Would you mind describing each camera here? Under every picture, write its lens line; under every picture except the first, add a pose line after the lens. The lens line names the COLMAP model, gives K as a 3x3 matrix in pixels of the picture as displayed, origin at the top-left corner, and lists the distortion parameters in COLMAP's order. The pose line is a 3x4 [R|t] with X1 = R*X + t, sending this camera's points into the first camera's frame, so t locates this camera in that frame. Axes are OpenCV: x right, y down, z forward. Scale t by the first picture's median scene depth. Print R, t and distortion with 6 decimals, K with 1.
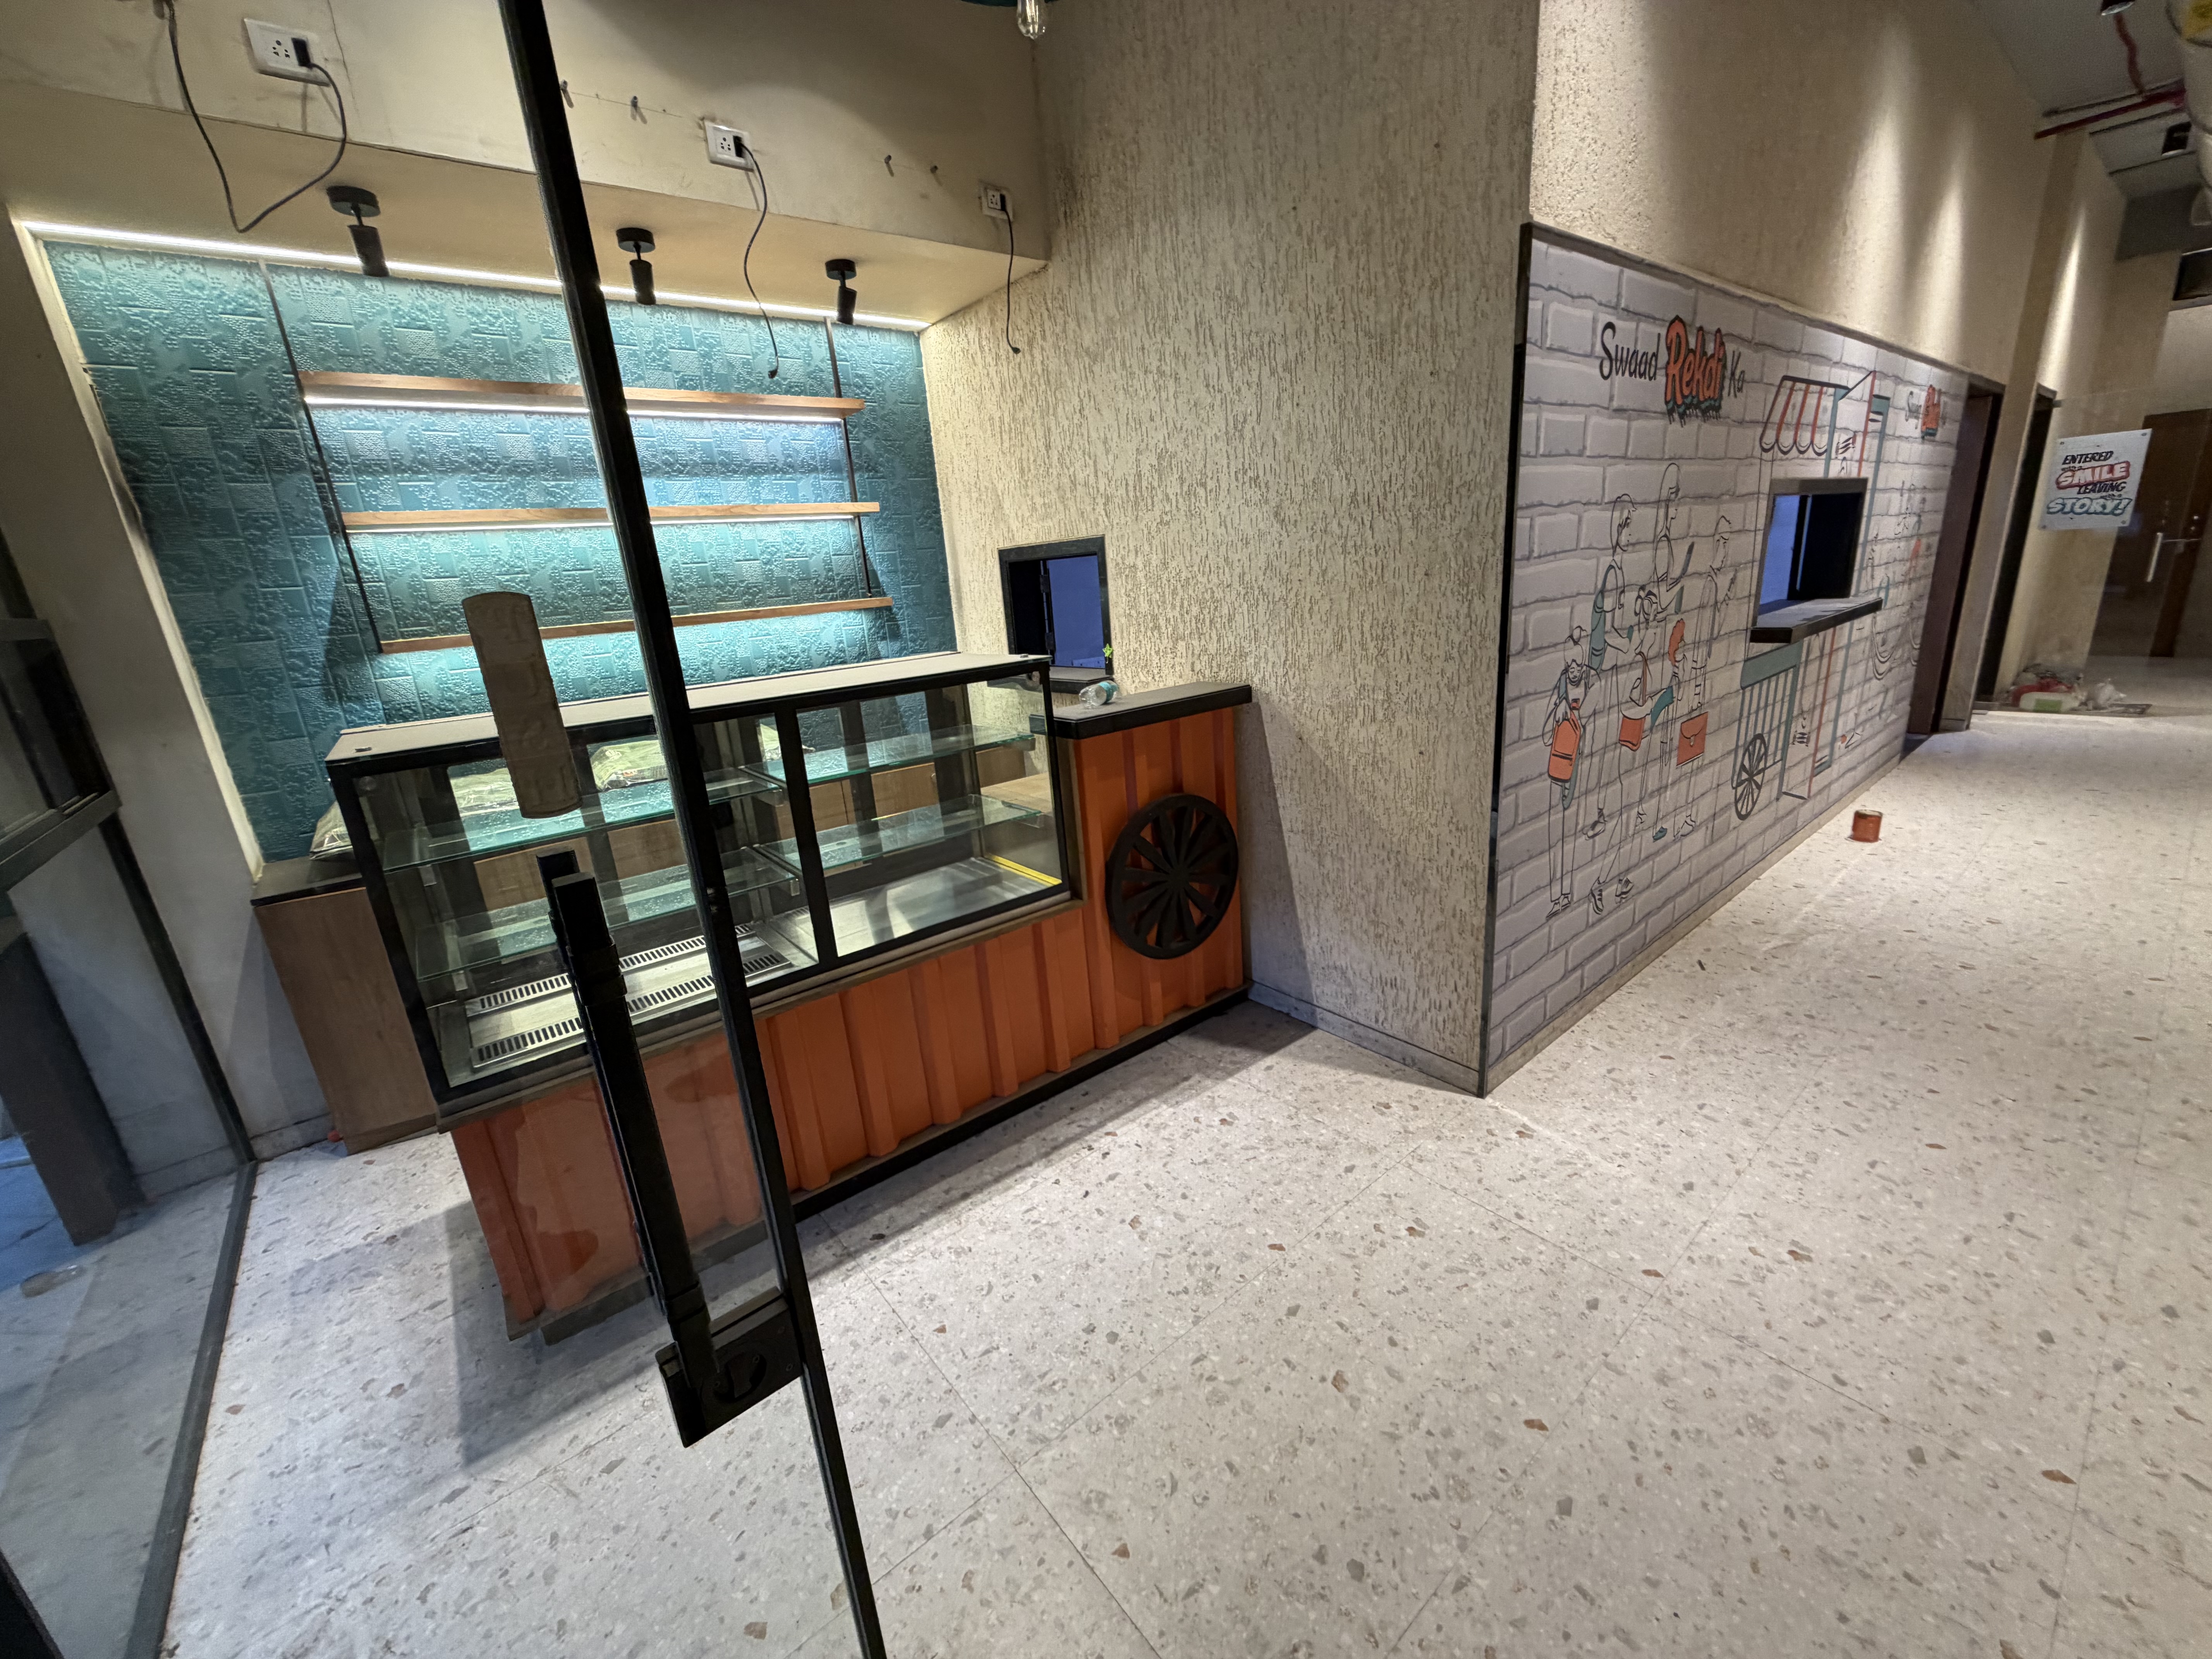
lens RADIAL K [[880.8, 0, 1100.7], [0, 880.8, 825.3], [0, 0, 1]] dist [0.000494, -0.000172]
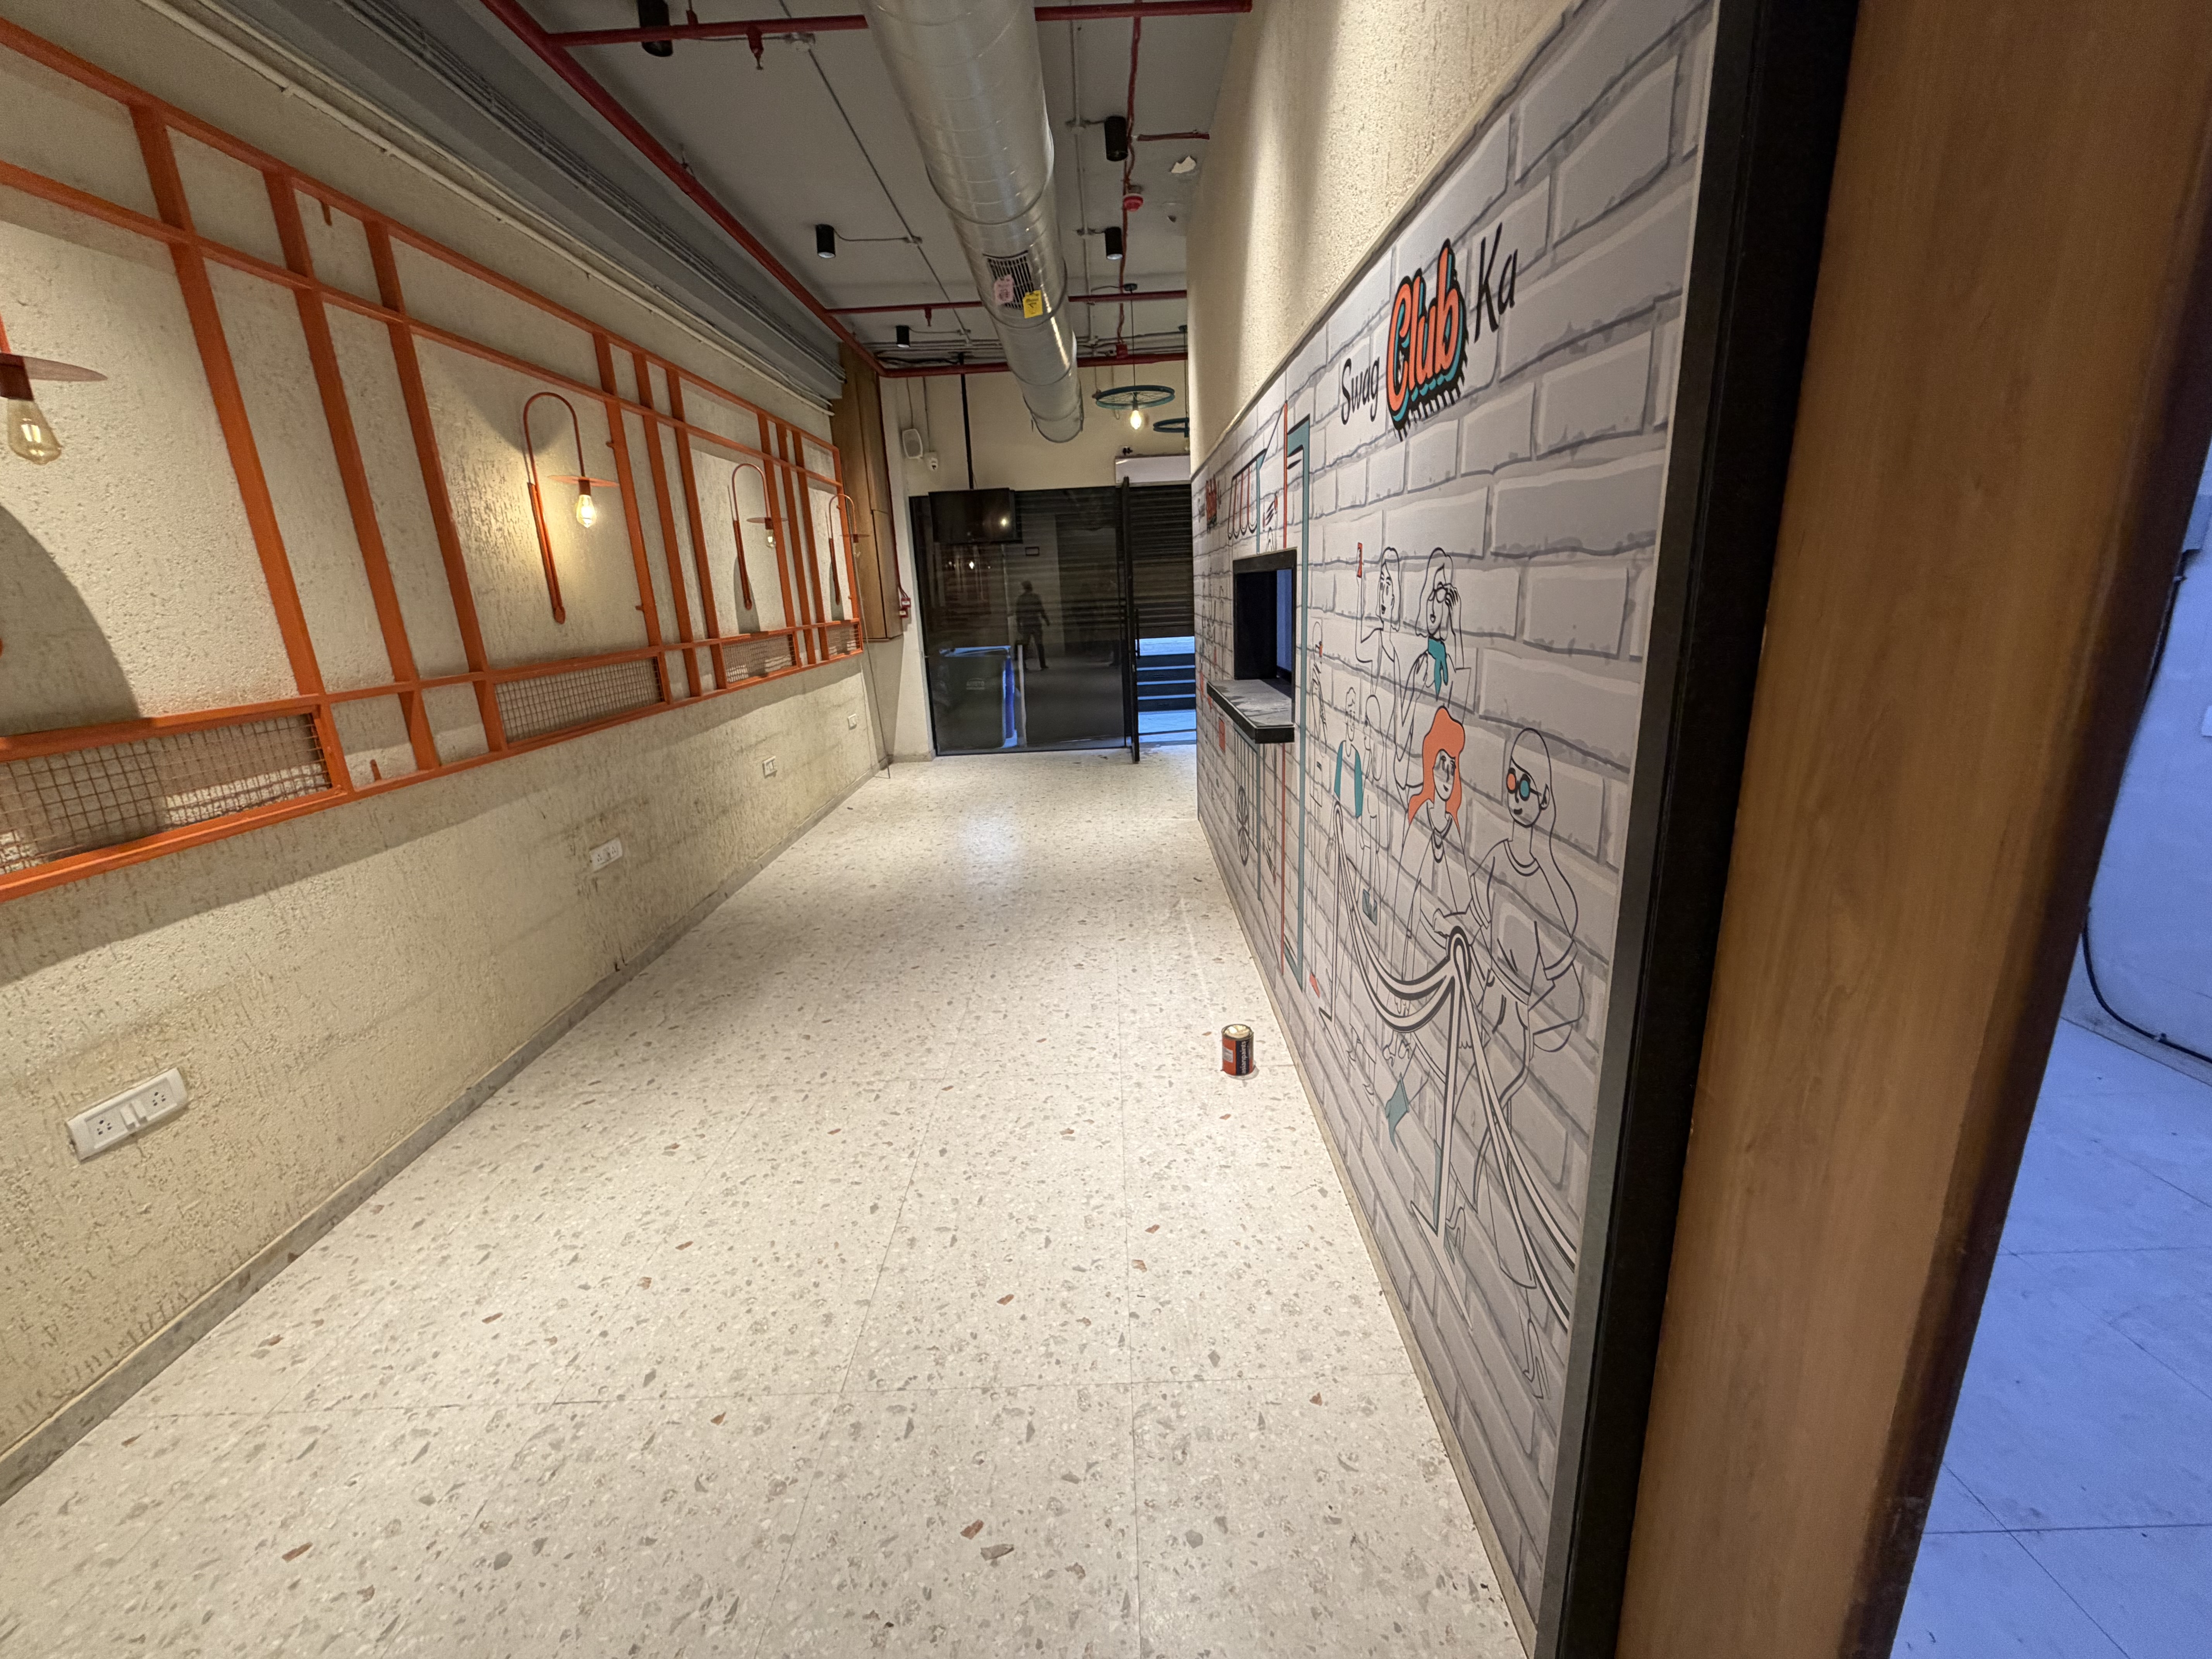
lens RADIAL K [[880.8, 0, 1100.7], [0, 880.8, 825.3], [0, 0, 1]] dist [0.000494, -0.000172]
pose [[-0.628617, 0.307455, -0.714361, 2.153642], [-0.124338, 0.866993, 0.482559, -0.739693], [0.767711, 0.392167, -0.506778, 1.874526]]
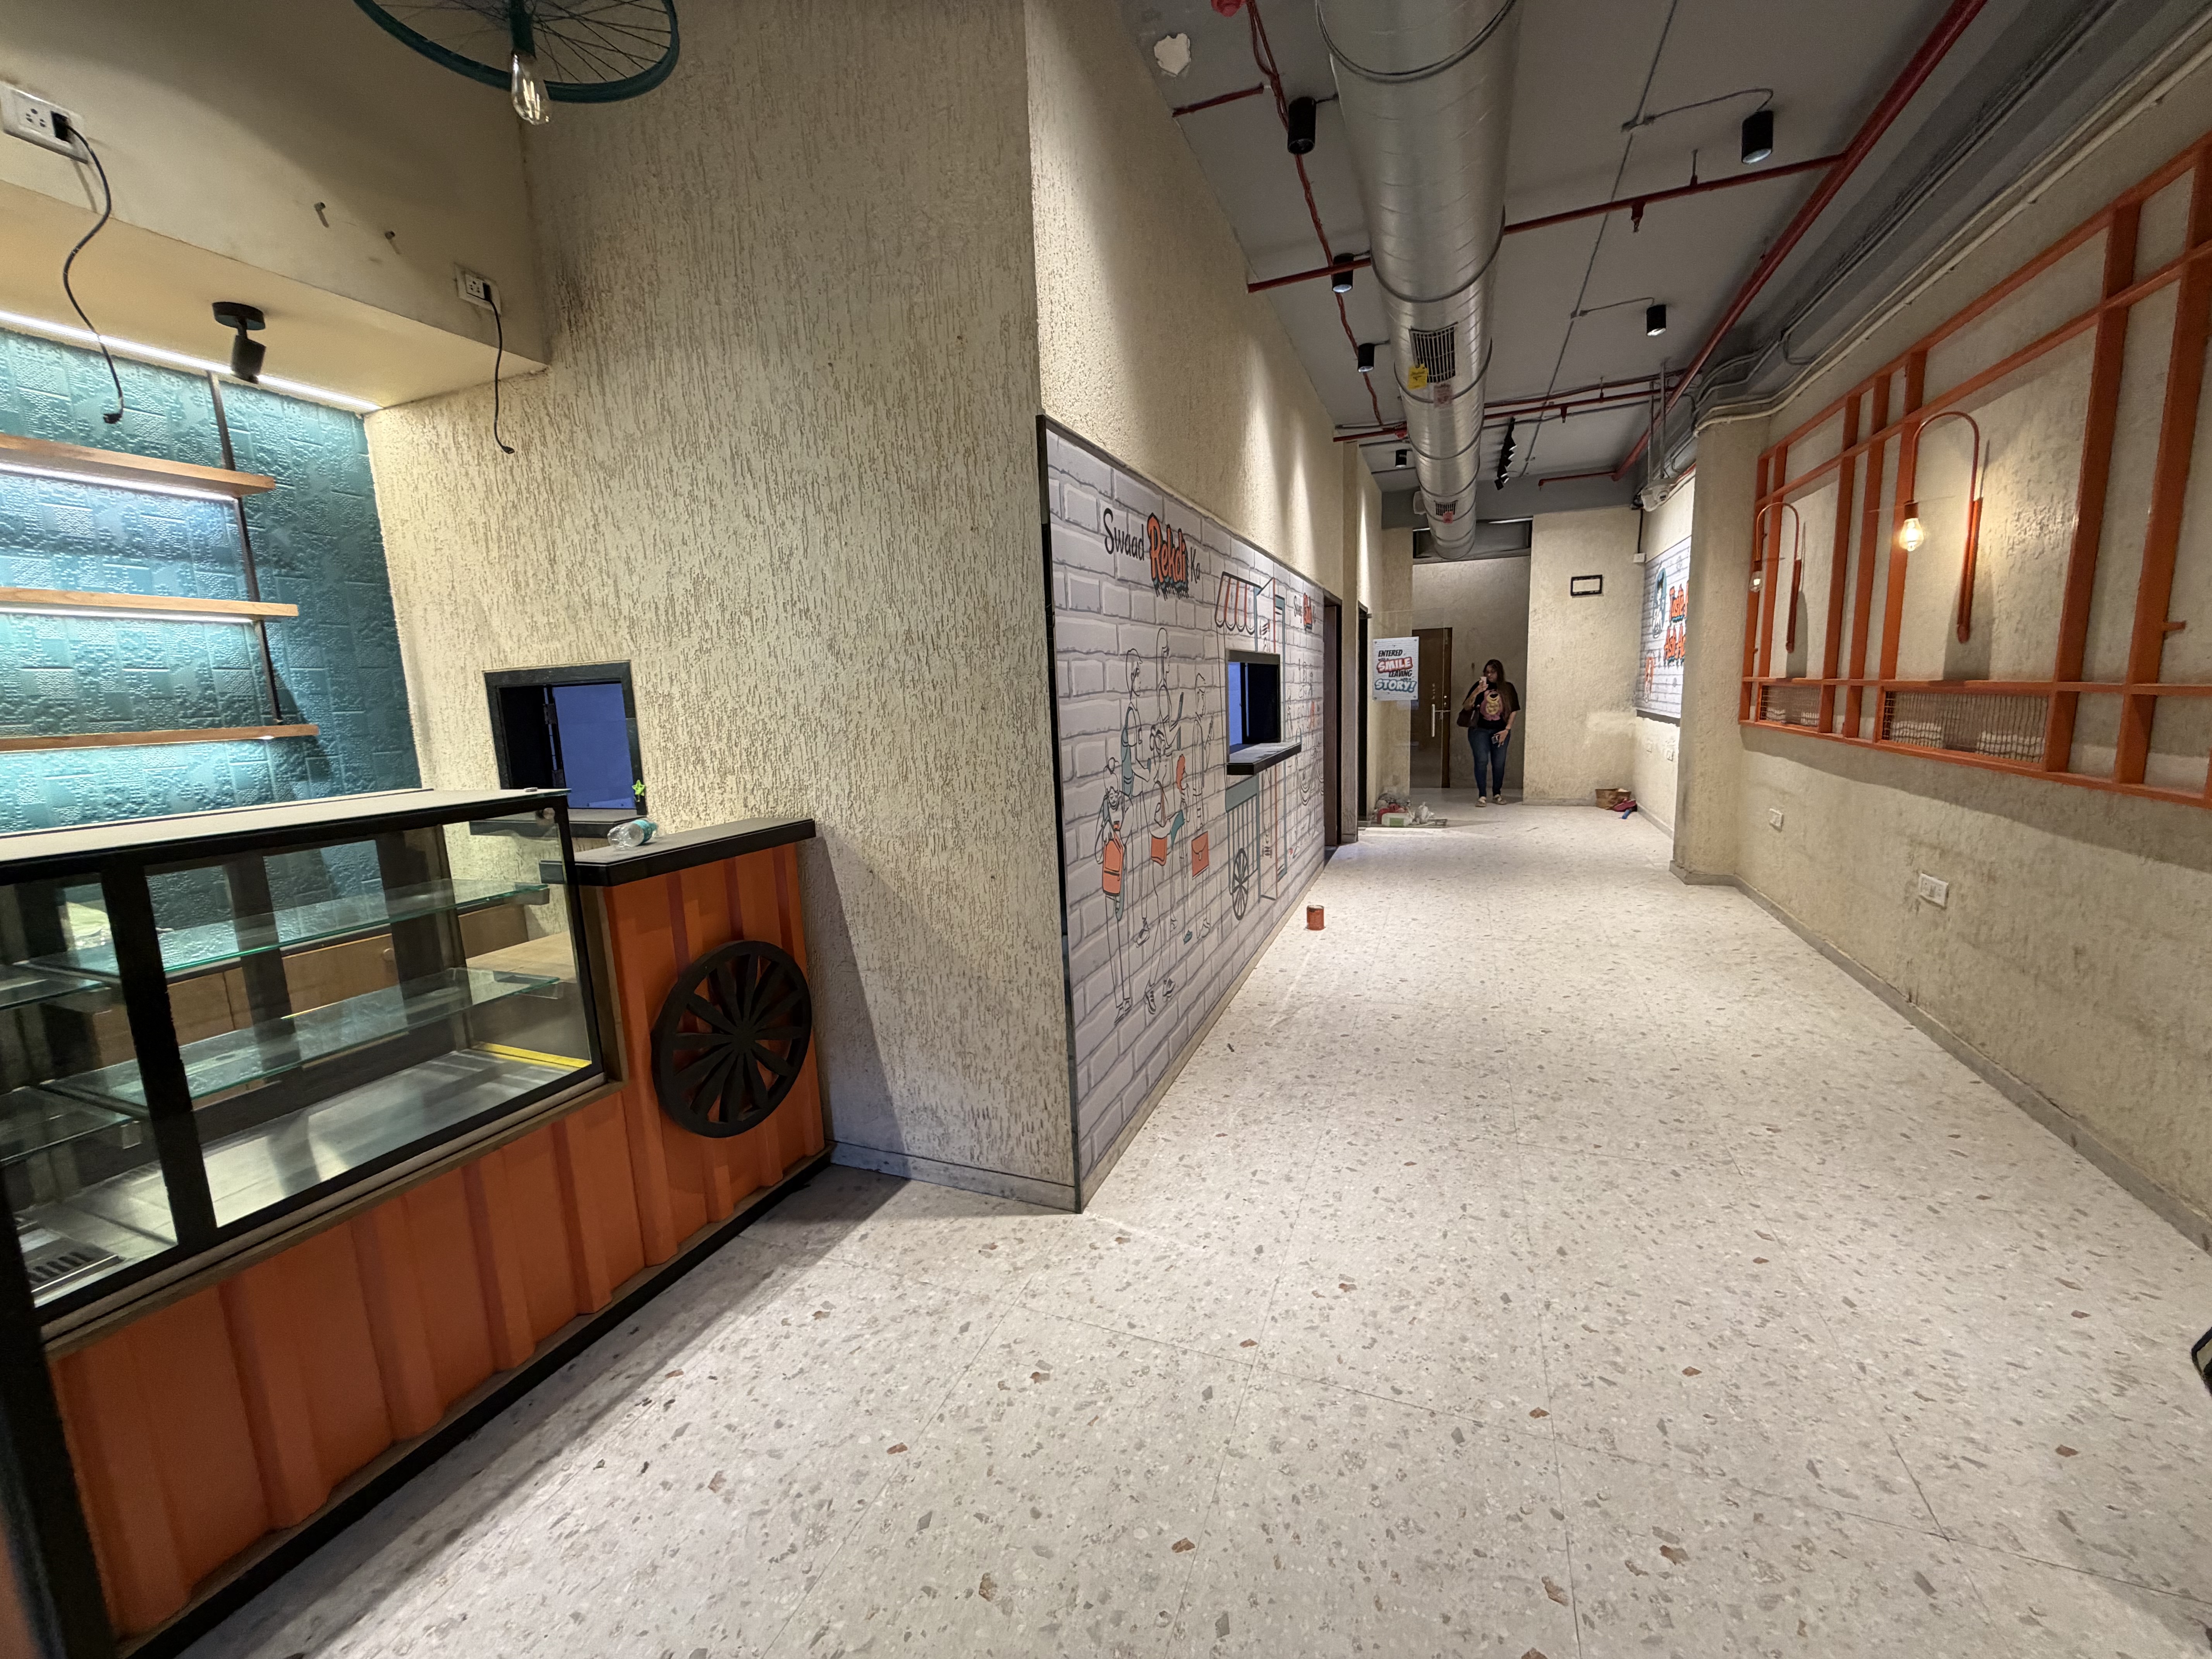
lens RADIAL K [[880.8, 0, 1100.7], [0, 880.8, 825.3], [0, 0, 1]] dist [0.000494, -0.000172]
pose [[0.874969, -0.032364, 0.483096, -0.018261], [0.110440, 0.984801, -0.134052, 0.008996], [-0.471415, 0.170645, 0.865245, 0.036775]]
